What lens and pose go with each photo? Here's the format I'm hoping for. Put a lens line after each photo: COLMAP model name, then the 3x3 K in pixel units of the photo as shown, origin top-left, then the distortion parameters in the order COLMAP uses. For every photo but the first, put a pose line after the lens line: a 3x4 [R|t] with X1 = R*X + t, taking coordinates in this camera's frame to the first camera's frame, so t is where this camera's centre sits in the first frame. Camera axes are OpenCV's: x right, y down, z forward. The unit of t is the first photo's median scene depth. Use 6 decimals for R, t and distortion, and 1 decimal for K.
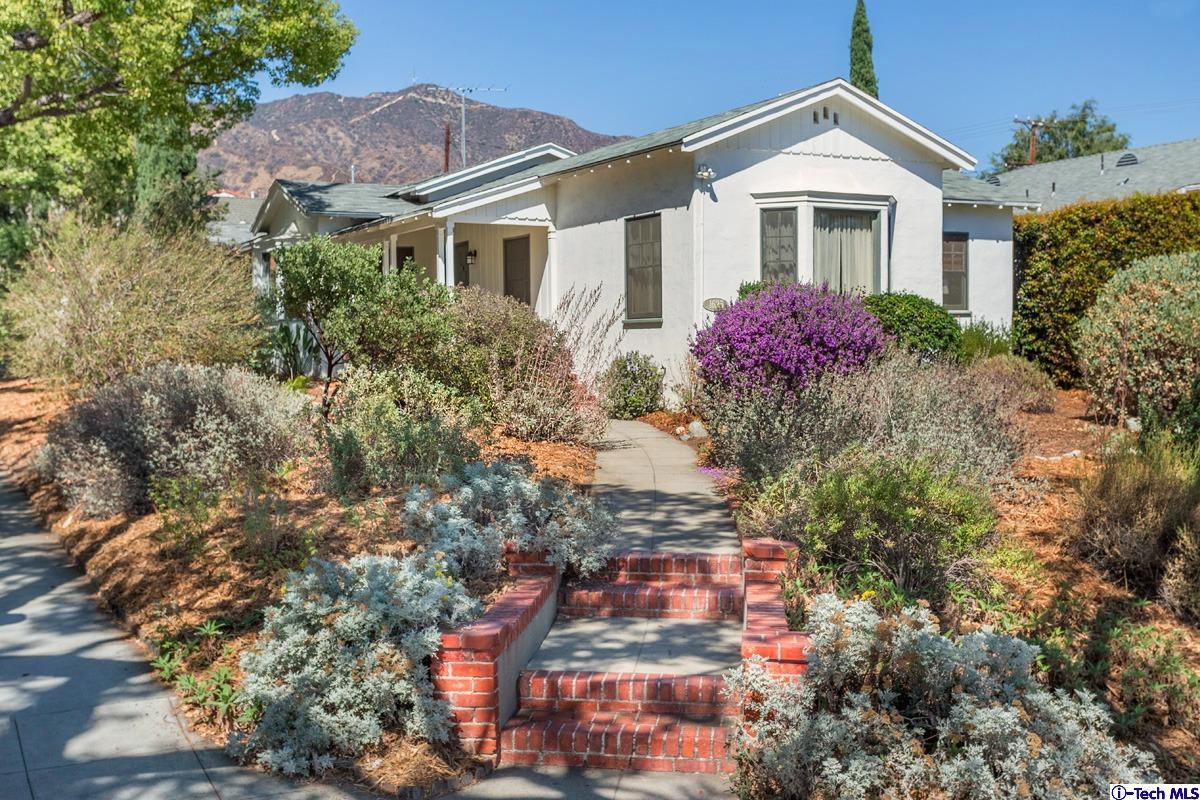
lens RADIAL K [[1359.2, 0, 600.0], [0, 1359.2, 394.6], [0, 0, 1]] dist [-0.000058, 0.000000]
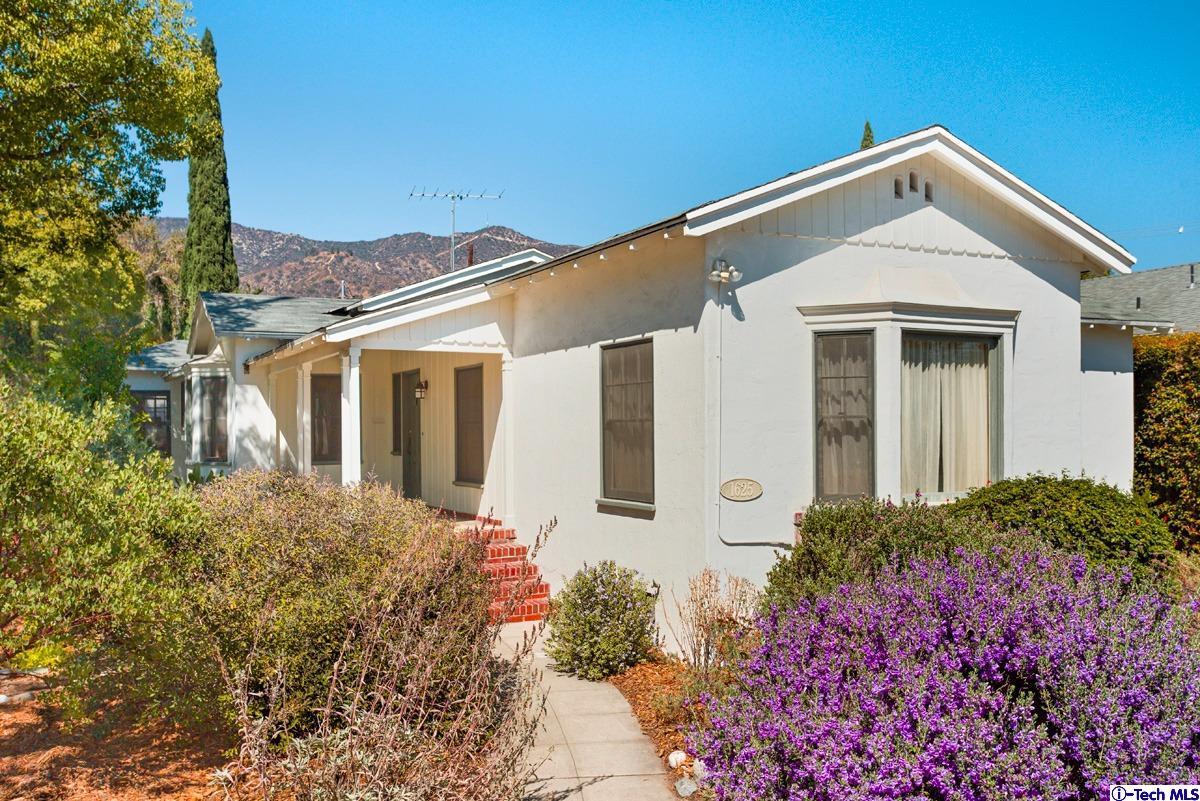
lens RADIAL K [[1078.8, 0, 601.8], [0, 1078.8, 409.8], [0, 0, 1]] dist [0.007809, 0.027094]
pose [[0.999554, 0.004728, -0.029490, 0.035479], [-0.006394, 0.998374, -0.056647, -0.070844], [0.029175, 0.056810, 0.997959, 0.494828]]
